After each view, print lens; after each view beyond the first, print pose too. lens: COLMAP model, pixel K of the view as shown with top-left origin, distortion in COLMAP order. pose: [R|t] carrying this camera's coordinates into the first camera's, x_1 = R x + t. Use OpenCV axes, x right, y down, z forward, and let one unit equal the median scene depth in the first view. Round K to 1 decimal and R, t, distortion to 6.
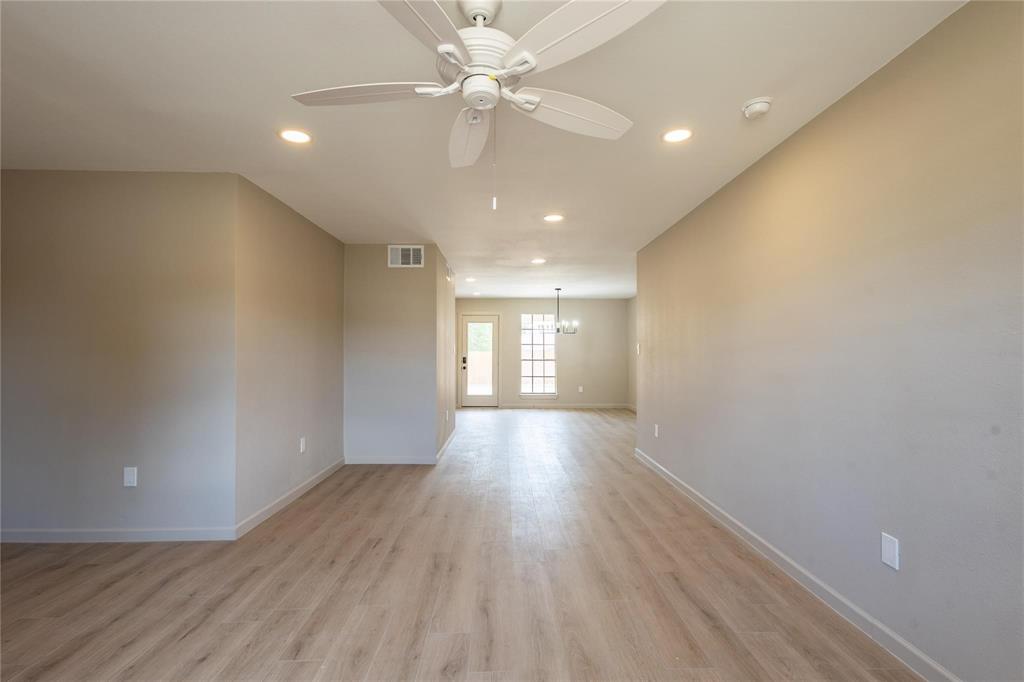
lens RADIAL K [[475.1, 0, 518.8], [0, 475.1, 346.7], [0, 0, 1]] dist [0.010749, -0.000118]
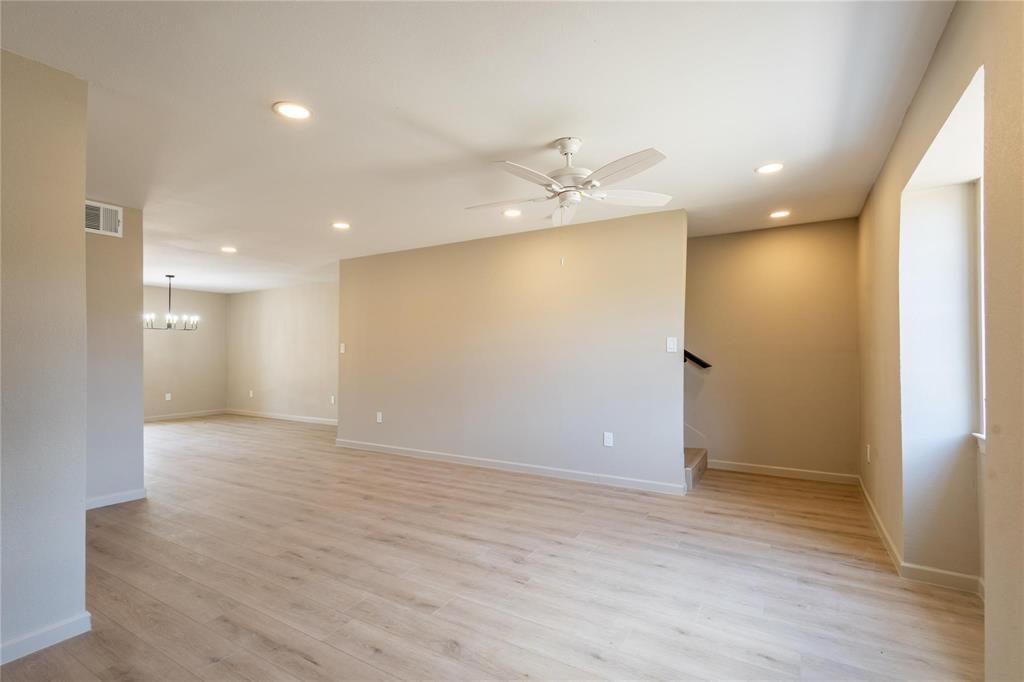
lens RADIAL K [[475.1, 0, 518.8], [0, 475.1, 346.7], [0, 0, 1]] dist [0.010749, -0.000118]
pose [[0.519778, 0.006132, 0.854279, -0.904816], [-0.005432, 0.999978, -0.003873, 0.005982], [-0.854284, -0.002628, 0.519800, 0.143124]]
